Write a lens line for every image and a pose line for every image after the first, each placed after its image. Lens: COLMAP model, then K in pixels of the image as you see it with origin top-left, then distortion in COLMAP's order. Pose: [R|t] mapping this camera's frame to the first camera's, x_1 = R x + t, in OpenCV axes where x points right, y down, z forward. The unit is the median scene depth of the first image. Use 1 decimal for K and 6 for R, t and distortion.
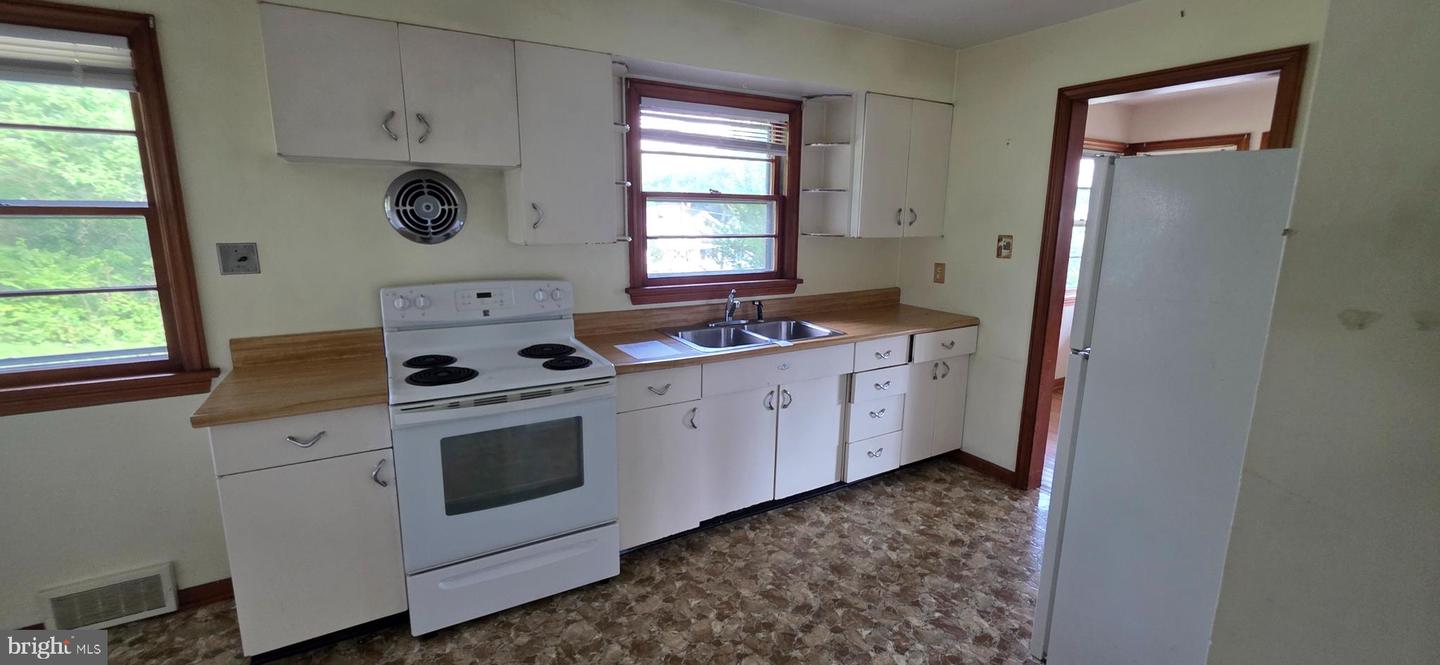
lens RADIAL K [[573.3, 0, 722.1], [0, 573.3, 320.2], [0, 0, 1]] dist [-0.000683, -0.006354]
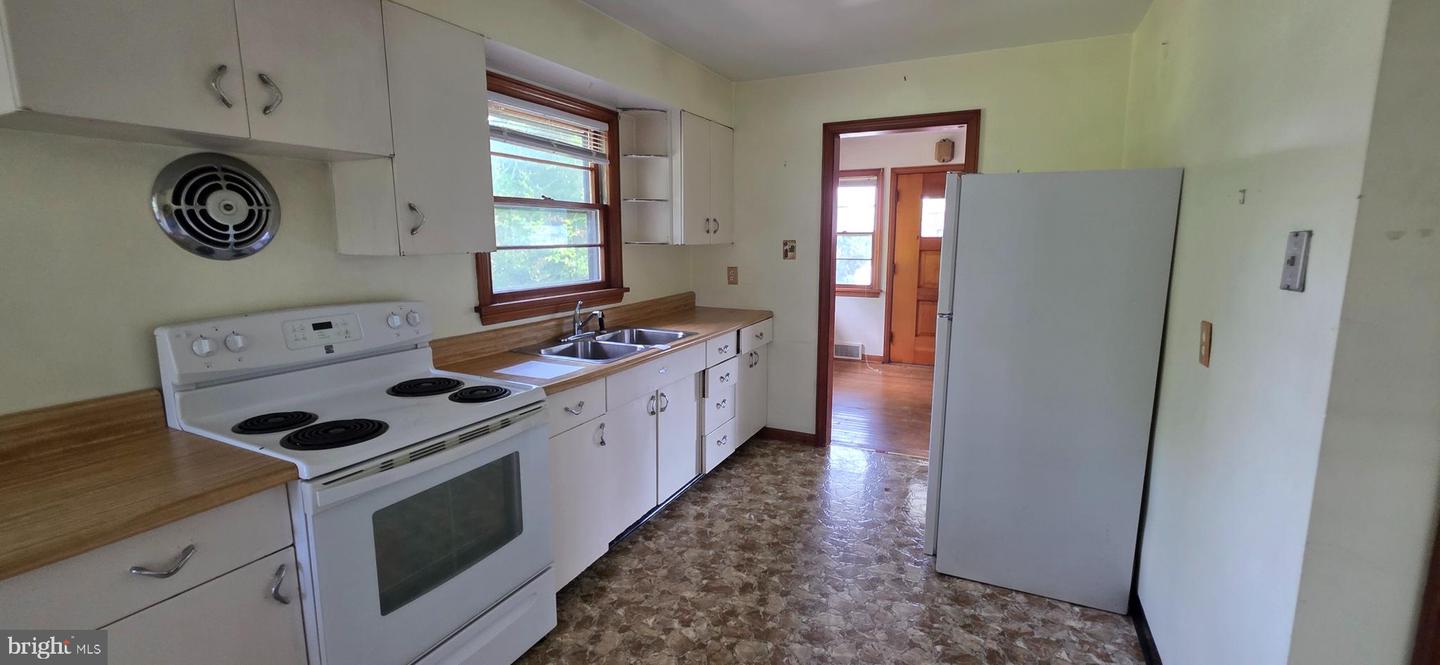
lens RADIAL K [[573.3, 0, 722.1], [0, 573.3, 320.2], [0, 0, 1]] dist [-0.000683, -0.006354]
pose [[0.835698, -0.090905, 0.541614, -0.323600], [0.108498, 0.994097, -0.000559, 0.004987], [-0.538366, 0.059231, 0.840627, 0.078661]]
